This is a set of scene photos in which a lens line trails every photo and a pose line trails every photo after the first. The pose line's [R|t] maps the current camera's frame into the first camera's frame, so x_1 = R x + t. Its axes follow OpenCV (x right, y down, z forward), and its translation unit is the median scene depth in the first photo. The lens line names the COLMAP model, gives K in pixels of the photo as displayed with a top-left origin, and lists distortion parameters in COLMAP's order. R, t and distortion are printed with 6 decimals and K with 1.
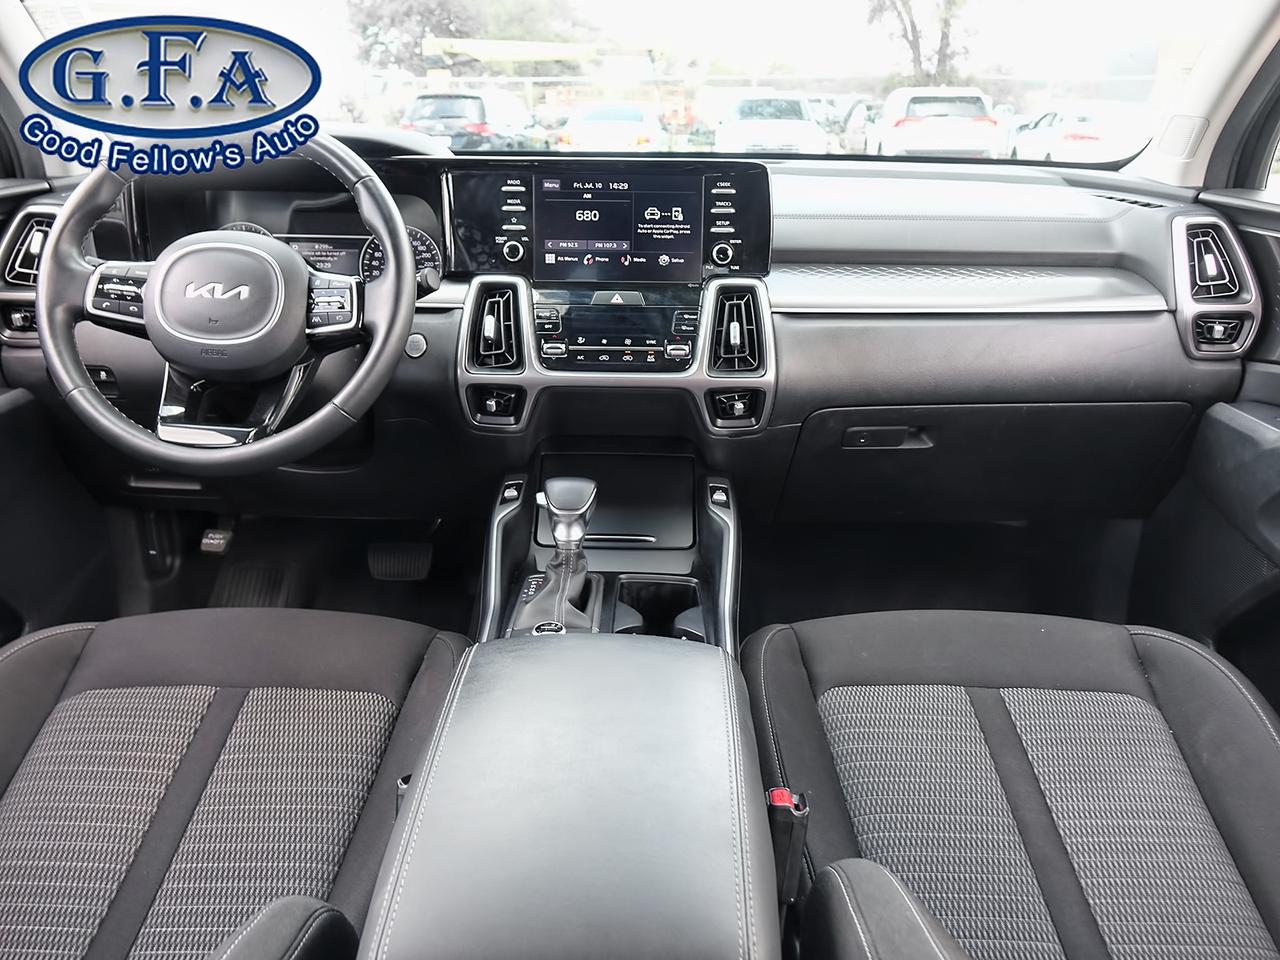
lens RADIAL K [[960.0, 0, 640.1], [0, 960.0, 476.2], [0, 0, 1]] dist [-0.002382, -0.000729]
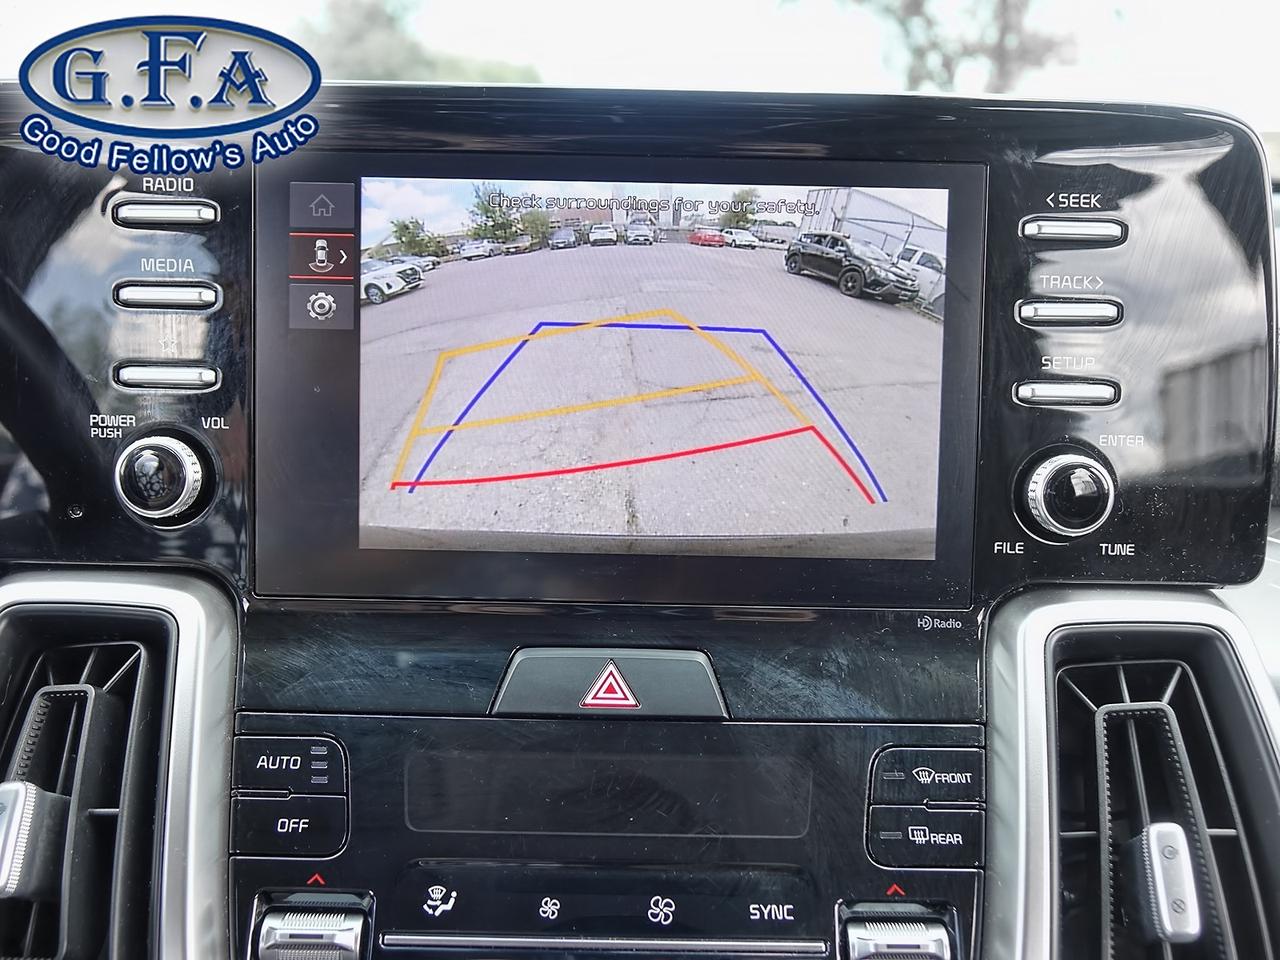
lens RADIAL K [[1138.7, 0, 639.3], [0, 1138.7, 485.5], [0, 0, 1]] dist [-0.018520, -0.016953]
pose [[0.999927, 0.006123, 0.010439, -0.020514], [-0.004768, 0.992113, -0.125259, -0.200477], [-0.011124, 0.125200, 0.992069, 0.735978]]
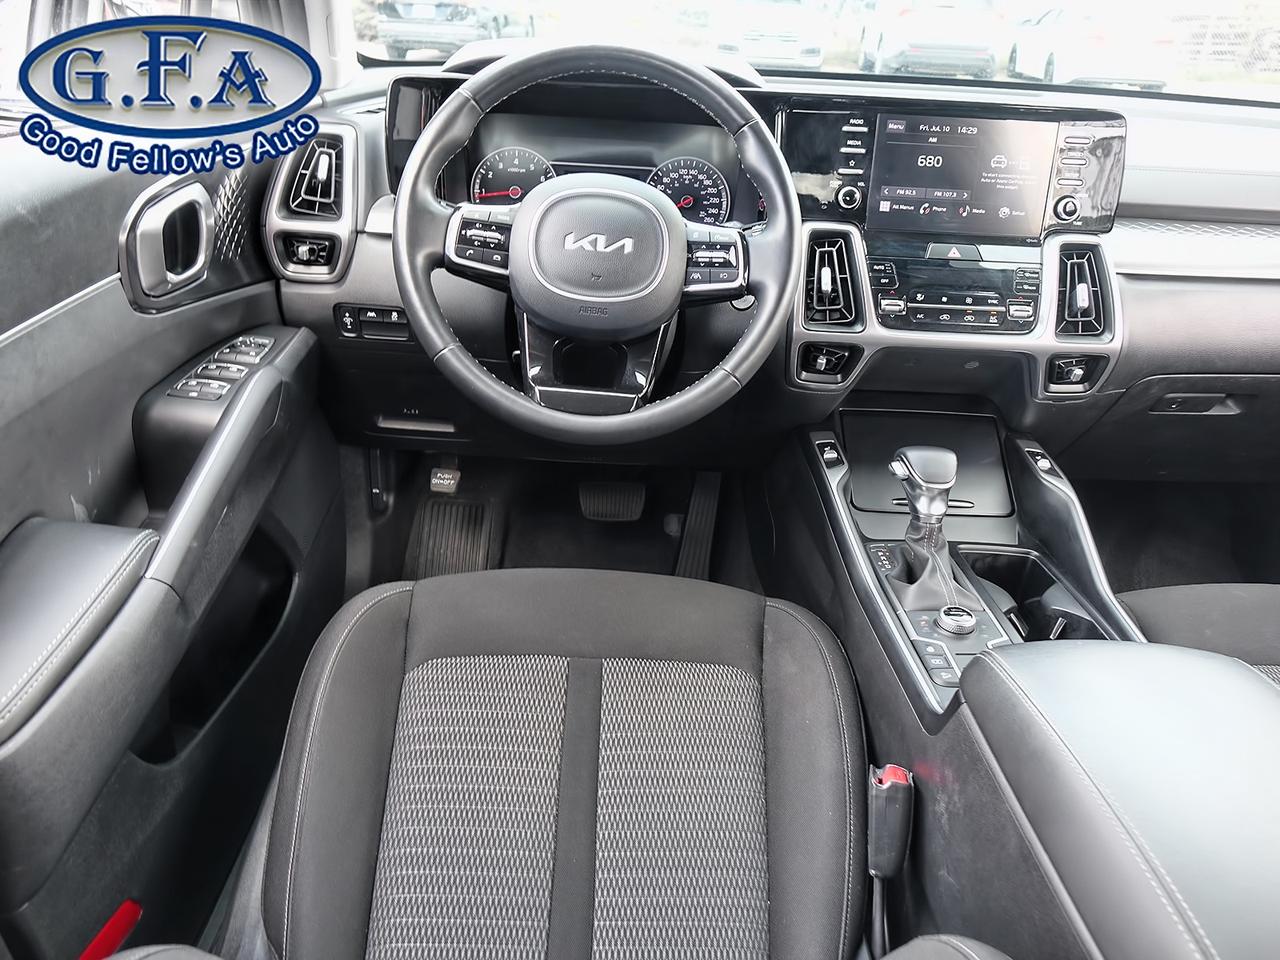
lens RADIAL K [[960.0, 0, 636.1], [0, 960.0, 469.1], [0, 0, 1]] dist [-0.002382, -0.000729]
pose [[0.998856, 0.024047, 0.041338, -0.373895], [-0.028246, 0.994156, 0.104195, -0.063654], [-0.038591, -0.105243, 0.993697, 0.053199]]
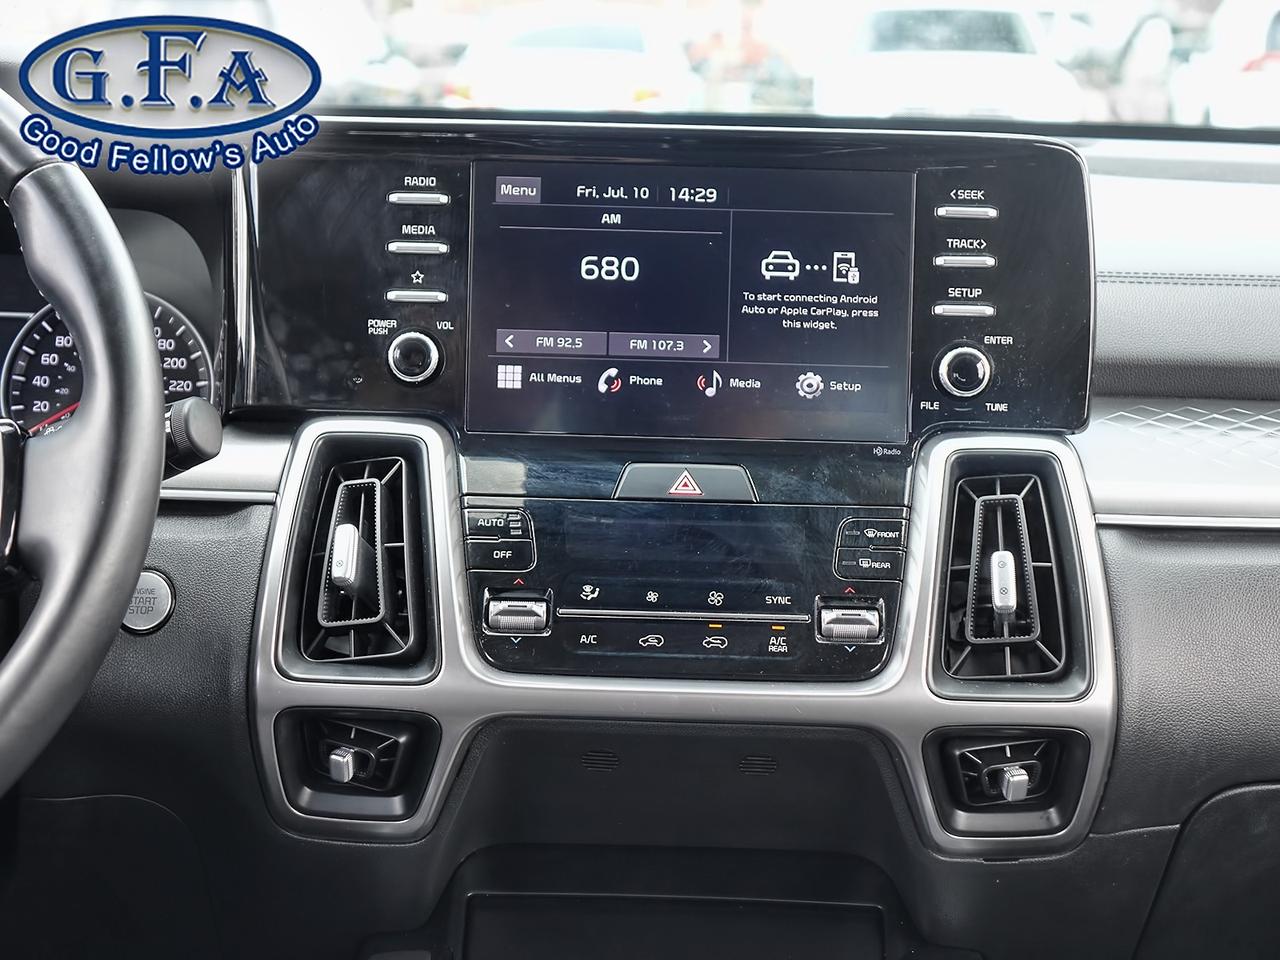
lens RADIAL K [[2373.0, 0, 628.7], [0, 2373.0, 478.8], [0, 0, 1]] dist [-0.015551, 0.000000]
pose [[0.999904, 0.013713, 0.001825, -0.048402], [-0.013178, 0.984311, -0.175950, -0.023288], [-0.004209, 0.175910, 0.984397, 0.085513]]
